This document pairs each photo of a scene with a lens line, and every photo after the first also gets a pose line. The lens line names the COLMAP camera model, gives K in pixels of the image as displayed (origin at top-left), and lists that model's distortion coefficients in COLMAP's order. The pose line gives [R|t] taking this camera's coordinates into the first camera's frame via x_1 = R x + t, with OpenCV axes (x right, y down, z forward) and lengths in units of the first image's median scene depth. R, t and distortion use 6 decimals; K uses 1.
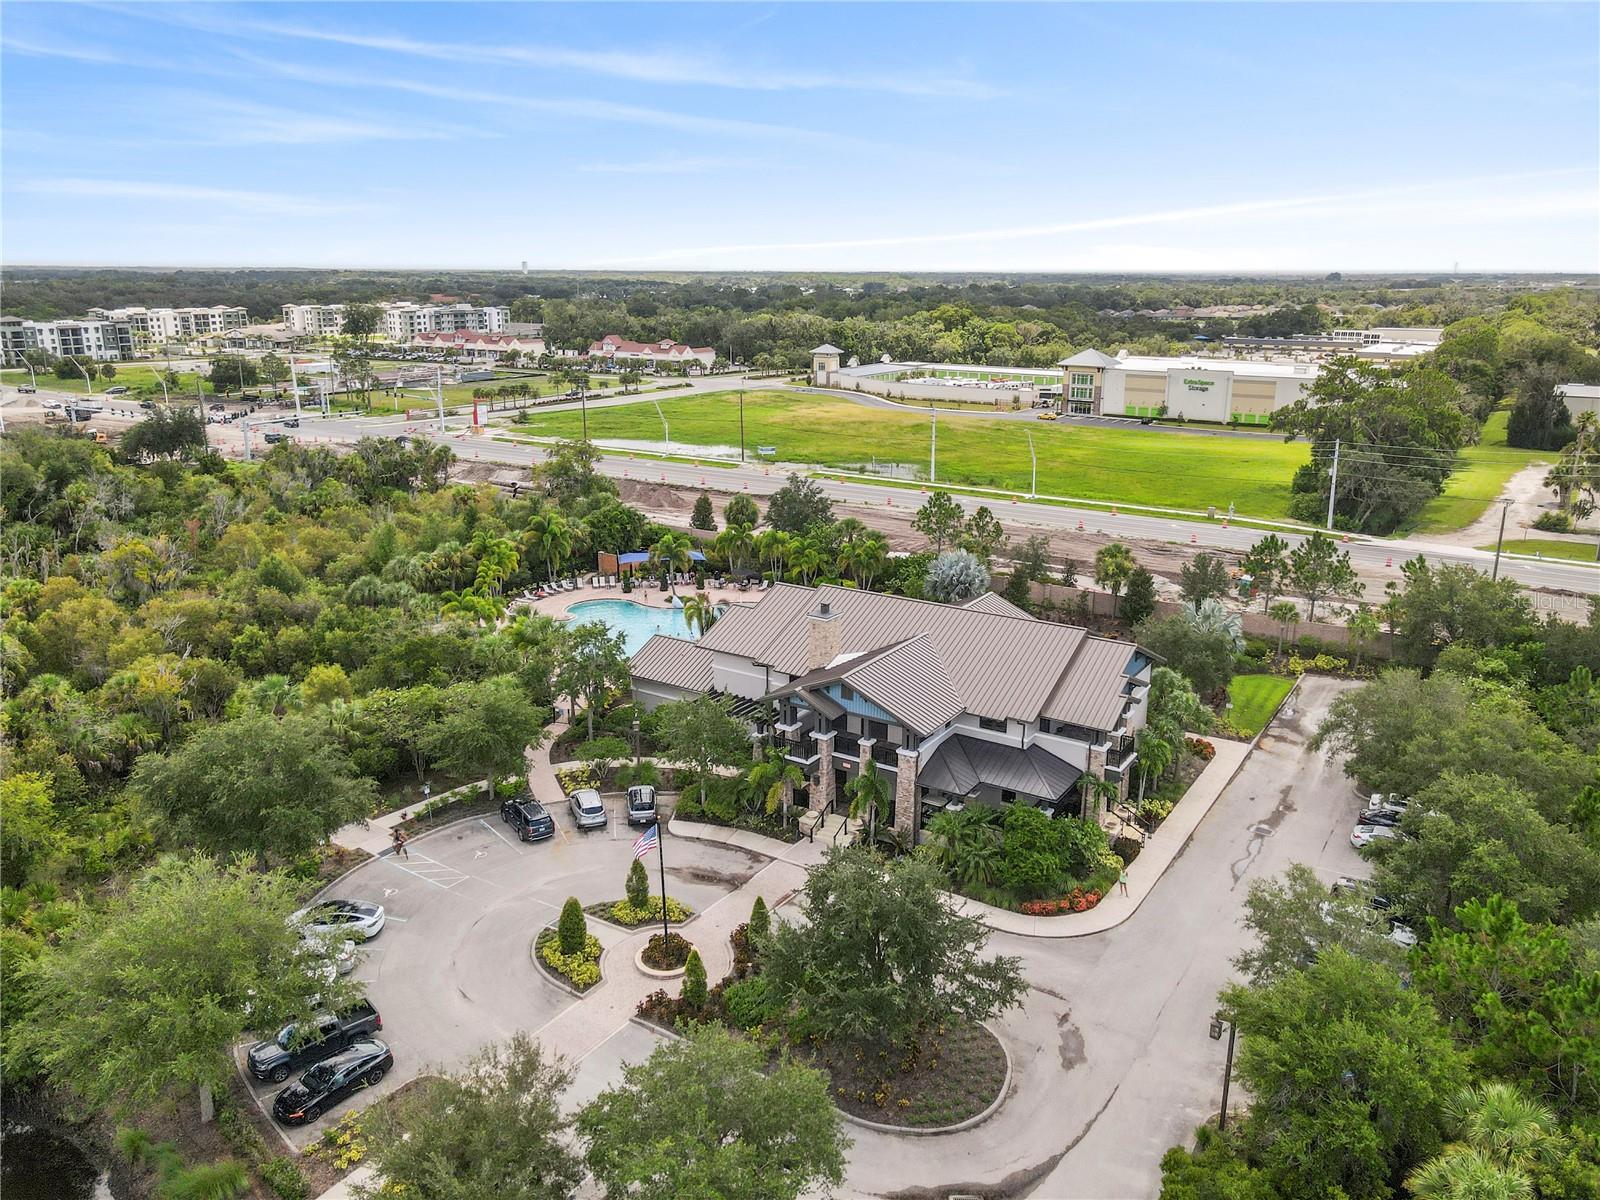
lens RADIAL K [[1197.6, 0, 800.0], [0, 1197.6, 600.0], [0, 0, 1]] dist [-0.005566, 0.083164]
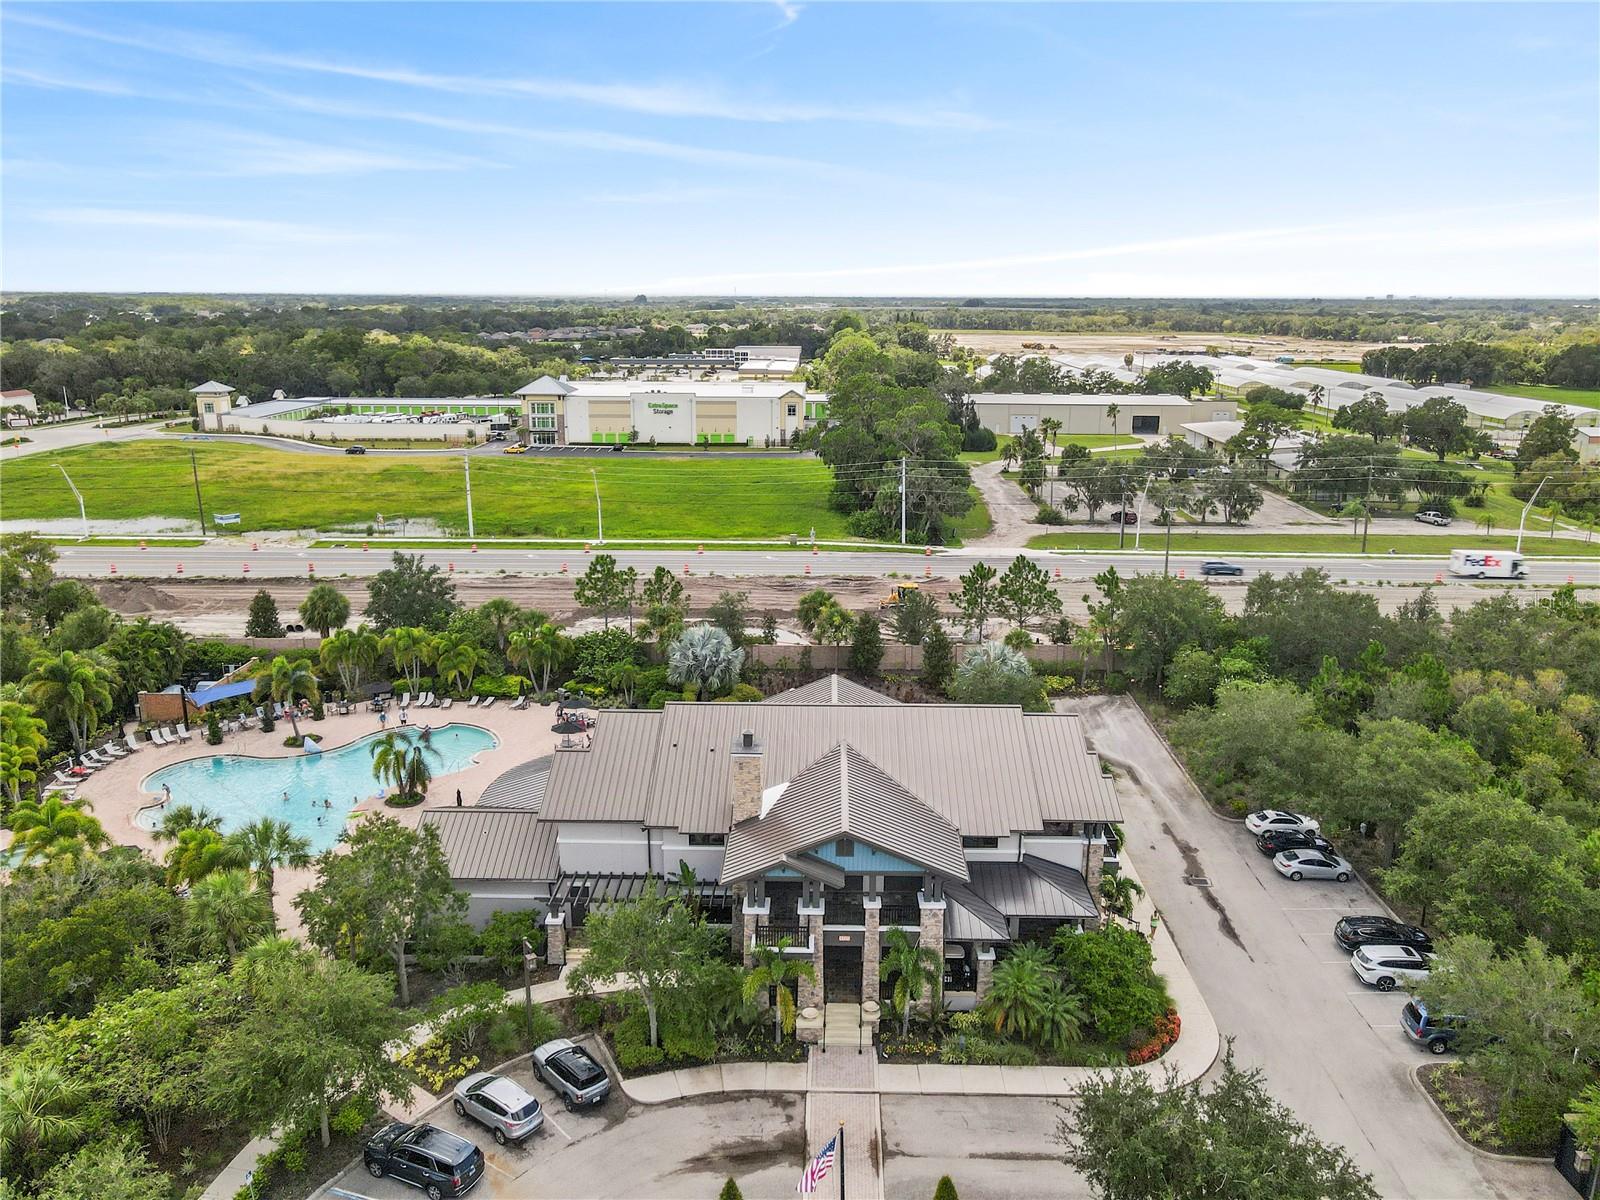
lens RADIAL K [[1197.6, 0, 800.0], [0, 1197.6, 600.0], [0, 0, 1]] dist [-0.005566, 0.083164]
pose [[0.850813, -0.135132, 0.507796, -0.188010], [0.143533, 0.989383, 0.022799, -0.053990], [-0.505486, 0.053488, 0.861176, 0.180720]]
